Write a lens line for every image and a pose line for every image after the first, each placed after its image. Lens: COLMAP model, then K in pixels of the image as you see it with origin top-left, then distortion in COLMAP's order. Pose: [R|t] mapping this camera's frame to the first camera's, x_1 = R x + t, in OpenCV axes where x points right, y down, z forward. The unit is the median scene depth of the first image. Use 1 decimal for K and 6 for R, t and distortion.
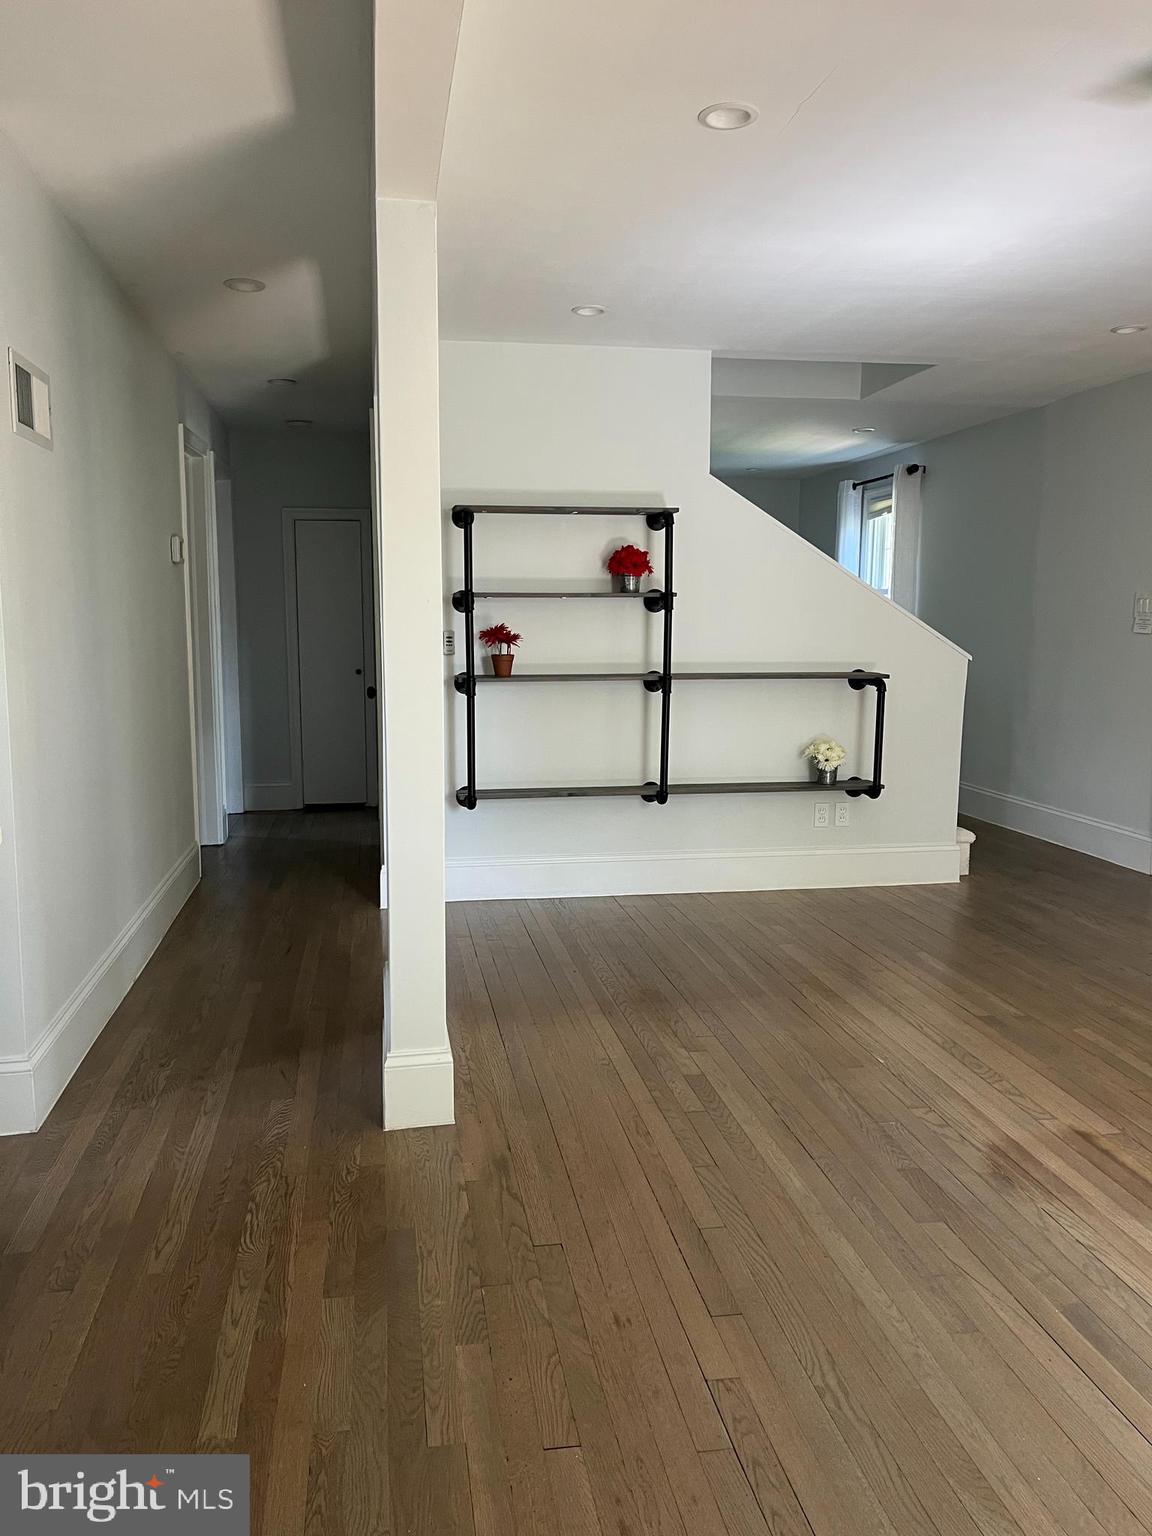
lens RADIAL K [[1166.3, 0, 561.2], [0, 1166.3, 773.1], [0, 0, 1]] dist [0.022514, -0.003529]
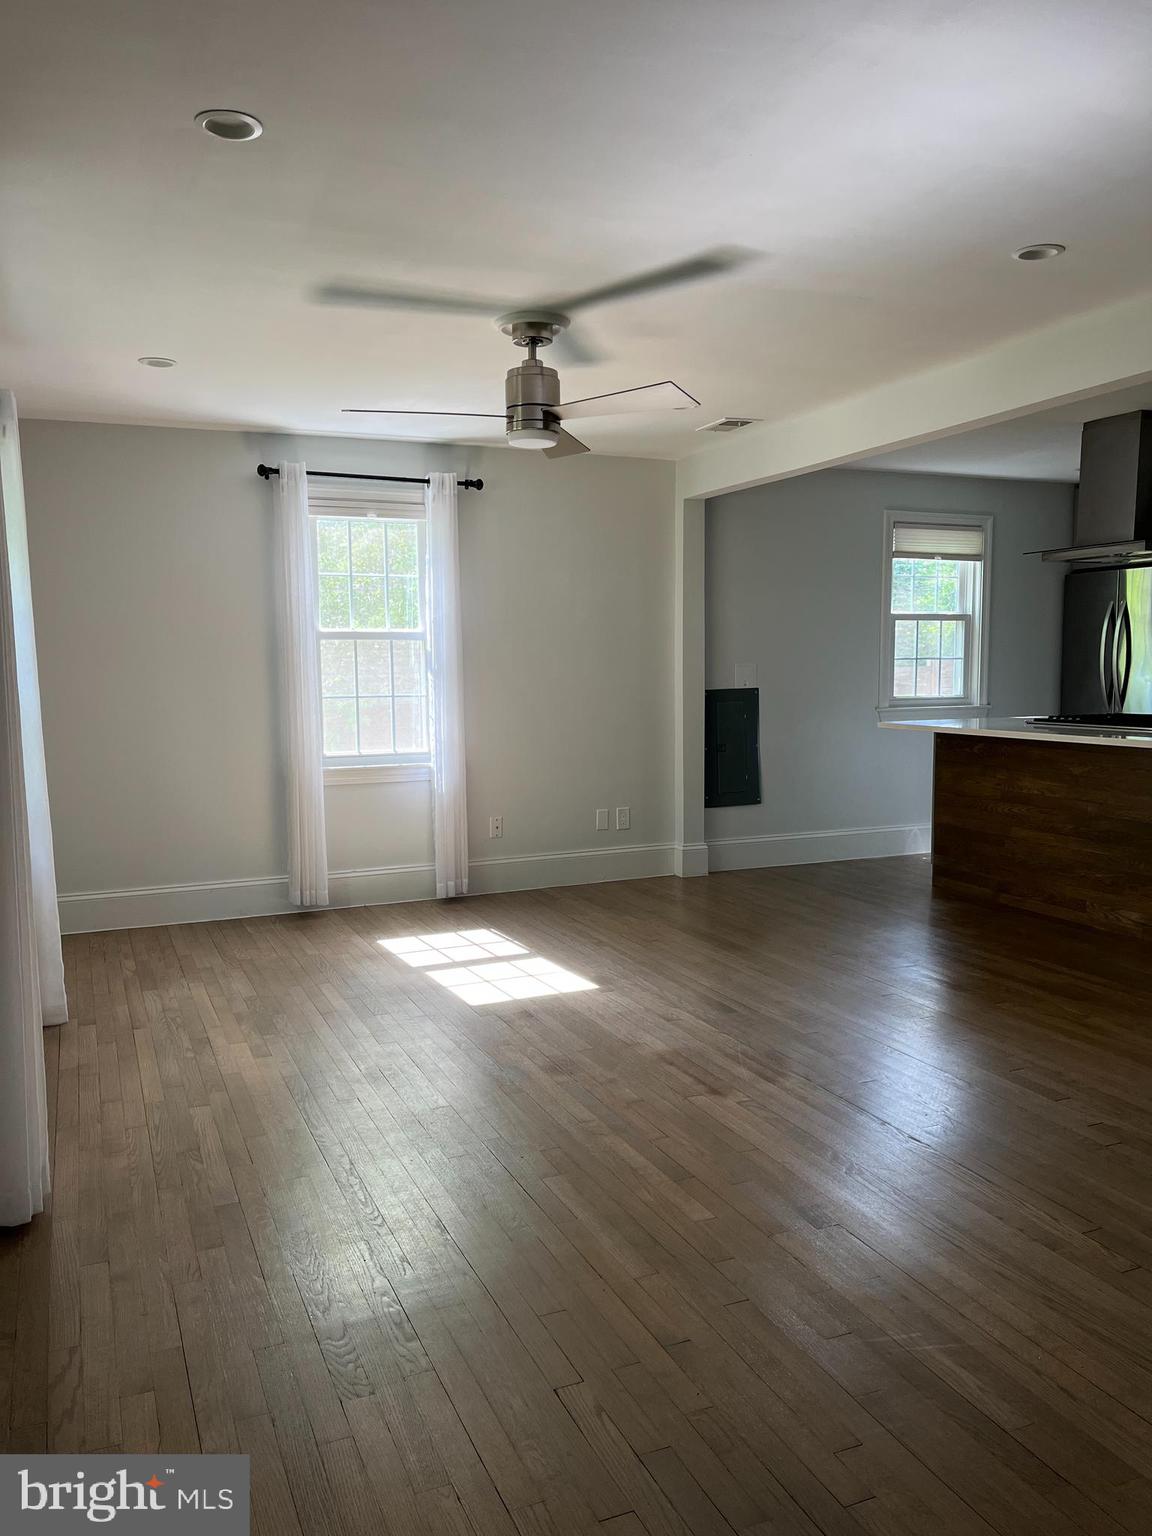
lens RADIAL K [[1166.3, 0, 561.2], [0, 1166.3, 773.1], [0, 0, 1]] dist [0.022514, -0.003529]
pose [[-0.972299, 0.031193, -0.231651, 0.889969], [-0.022681, 0.973787, 0.226327, -0.287042], [0.232639, 0.225312, -0.946105, 2.075741]]
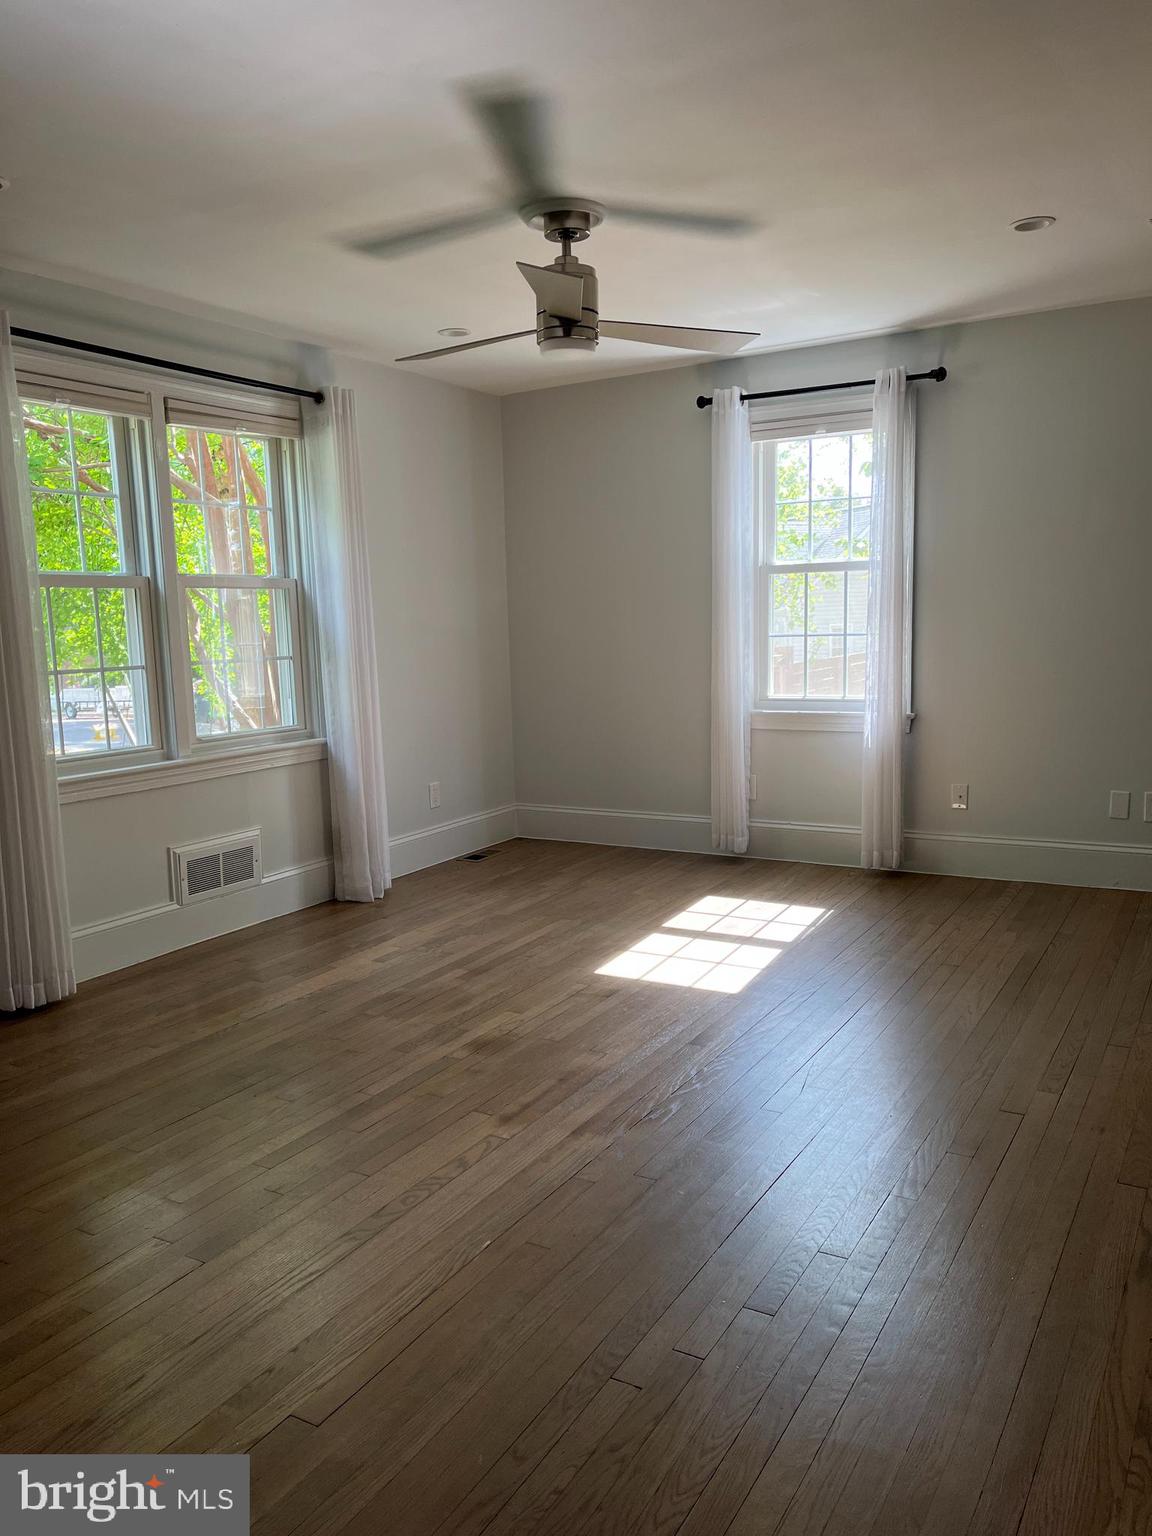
lens RADIAL K [[1166.3, 0, 561.2], [0, 1166.3, 773.1], [0, 0, 1]] dist [0.022514, -0.003529]
pose [[-0.761993, -0.072190, 0.643549, -0.229732], [0.113810, 0.963371, 0.242823, -0.229112], [-0.637506, 0.258272, -0.725866, 1.669869]]
